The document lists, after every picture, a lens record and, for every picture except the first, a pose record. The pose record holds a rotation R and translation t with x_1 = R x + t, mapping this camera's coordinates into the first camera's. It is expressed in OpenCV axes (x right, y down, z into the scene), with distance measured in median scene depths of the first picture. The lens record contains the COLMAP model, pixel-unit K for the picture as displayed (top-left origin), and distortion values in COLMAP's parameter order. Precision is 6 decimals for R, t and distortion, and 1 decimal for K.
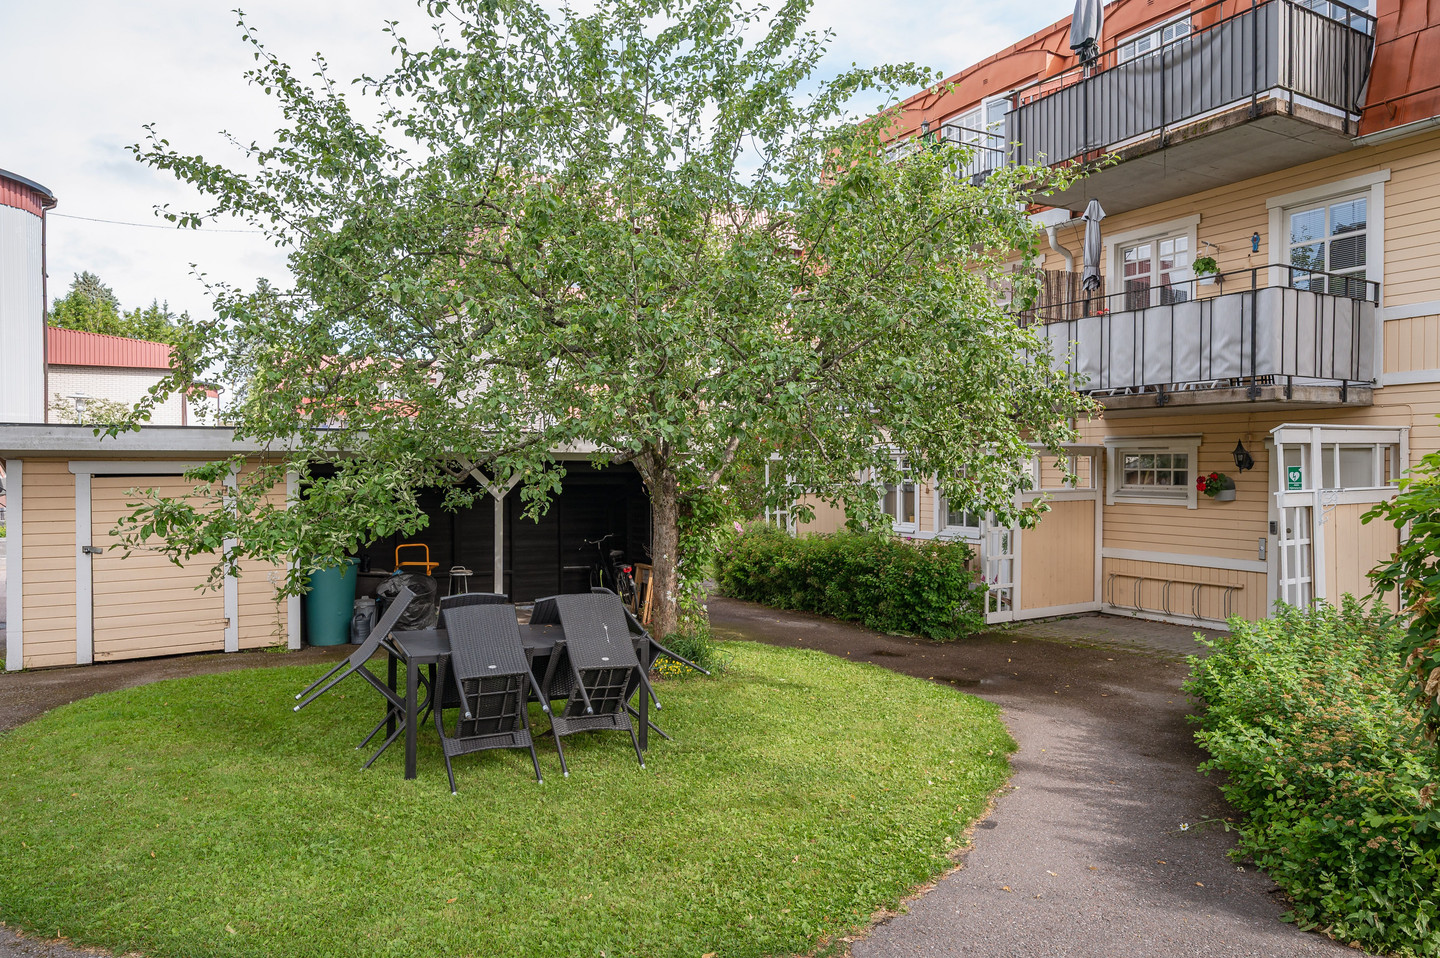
lens RADIAL K [[944.9, 0, 721.3], [0, 944.9, 475.8], [0, 0, 1]] dist [0.008506, -0.001293]
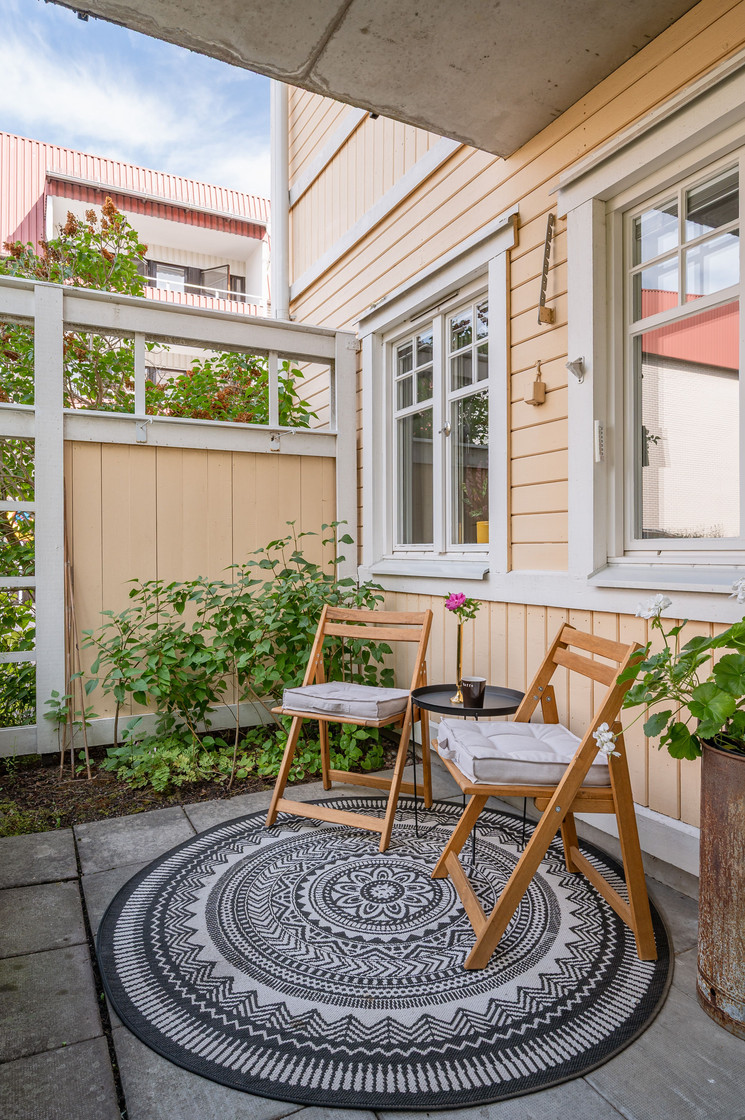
lens RADIAL K [[664.7, 0, 369.5], [0, 664.7, 555.6], [0, 0, 1]] dist [-0.008656, -0.000204]
pose [[0.998978, -0.003817, -0.045041, 0.185543], [0.003597, 0.999981, -0.004962, 0.056100], [0.045059, 0.004795, 0.998973, 0.844824]]
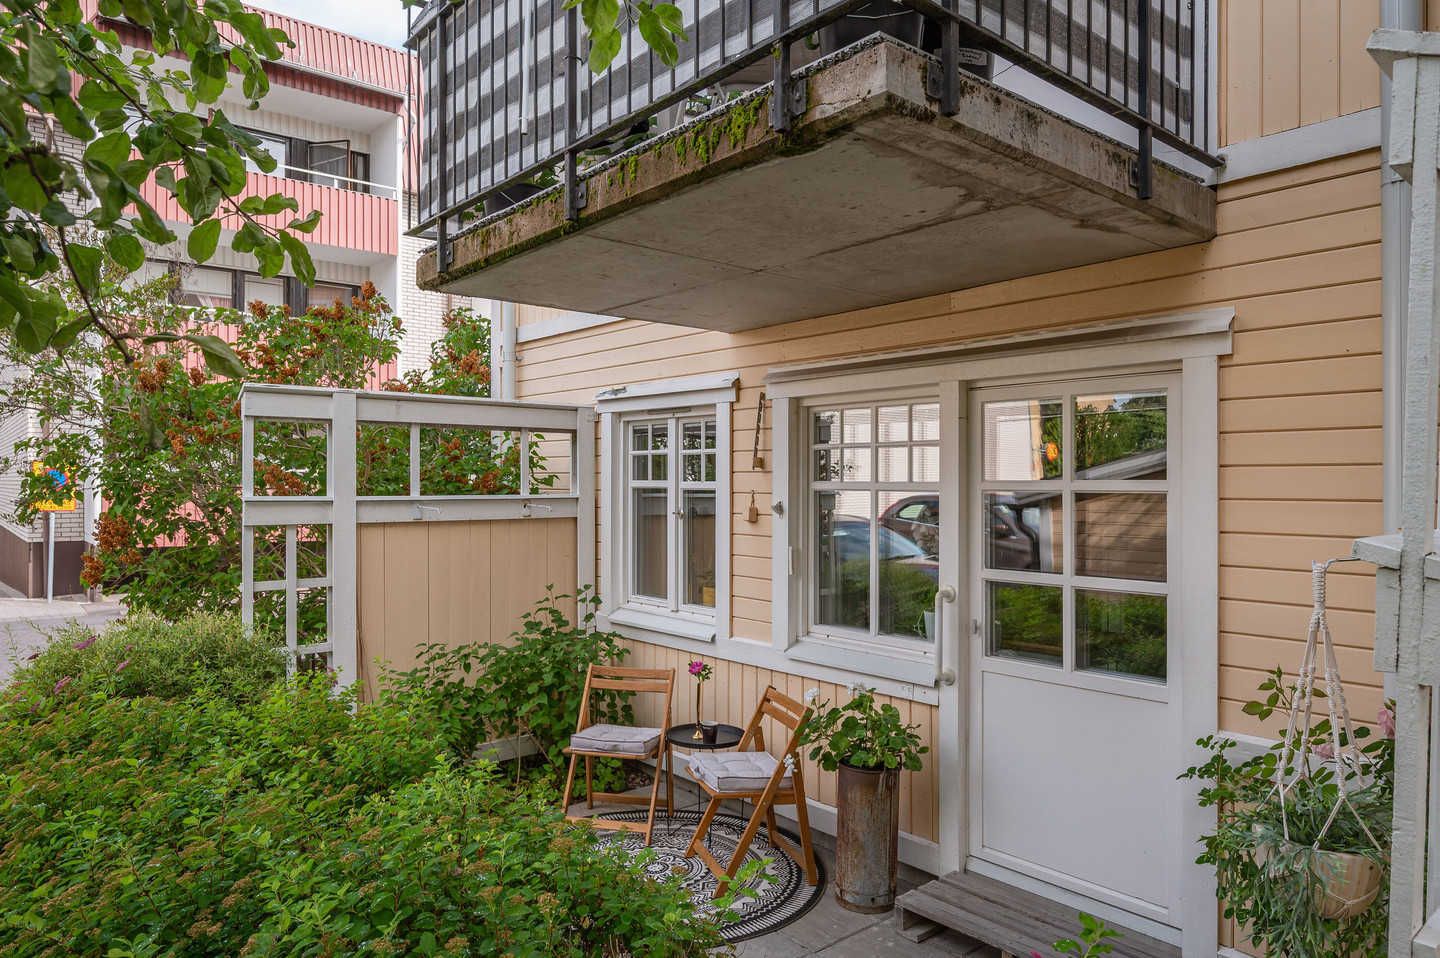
lens RADIAL K [[944.9, 0, 721.5], [0, 944.9, 481.2], [0, 0, 1]] dist [0.008506, -0.001293]
pose [[0.983295, 0.001603, 0.182014, 0.149934], [-0.000145, 0.999968, -0.008022, 0.007064], [-0.182021, 0.007862, 0.983263, 0.690615]]
